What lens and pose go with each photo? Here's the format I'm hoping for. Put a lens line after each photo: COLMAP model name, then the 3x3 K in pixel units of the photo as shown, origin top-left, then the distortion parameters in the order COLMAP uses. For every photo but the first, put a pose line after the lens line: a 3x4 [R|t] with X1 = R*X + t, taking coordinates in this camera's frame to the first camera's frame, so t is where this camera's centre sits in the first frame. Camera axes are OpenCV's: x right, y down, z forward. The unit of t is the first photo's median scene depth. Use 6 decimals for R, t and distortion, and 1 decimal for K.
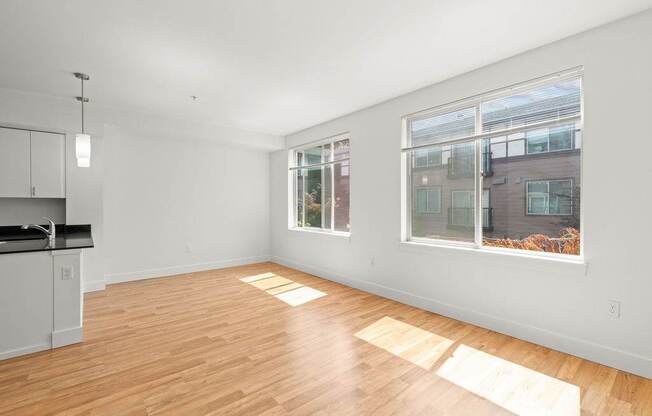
lens RADIAL K [[291.7, 0, 323.4], [0, 291.7, 205.7], [0, 0, 1]] dist [0.003780, 0.000170]
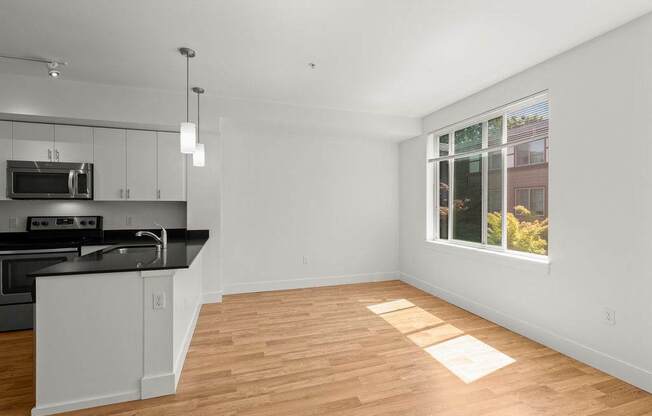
lens RADIAL K [[291.7, 0, 323.4], [0, 291.7, 205.7], [0, 0, 1]] dist [0.003780, 0.000170]
pose [[0.928929, 0.003259, -0.370245, -0.134903], [-0.004378, 0.999988, -0.002181, -0.011461], [0.370233, 0.003647, 0.928932, 0.308058]]
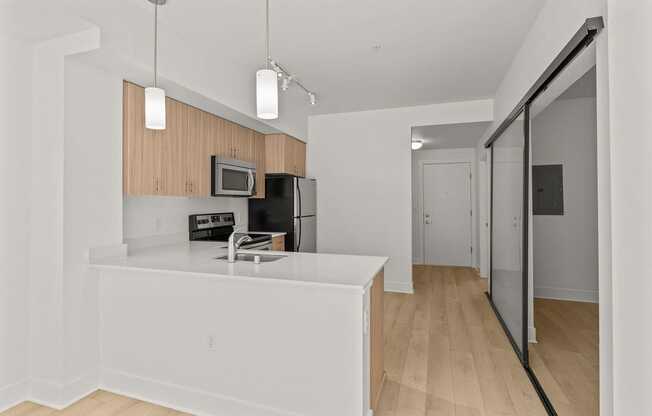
lens RADIAL K [[340.8, 0, 324.3], [0, 340.8, 198.8], [0, 0, 1]] dist [0.001530, 0.000022]
pose [[0.844112, 0.006095, 0.536131, -1.513111], [0.002444, 0.999881, -0.015216, -0.004254], [-0.536161, 0.014155, 0.843997, -0.183776]]
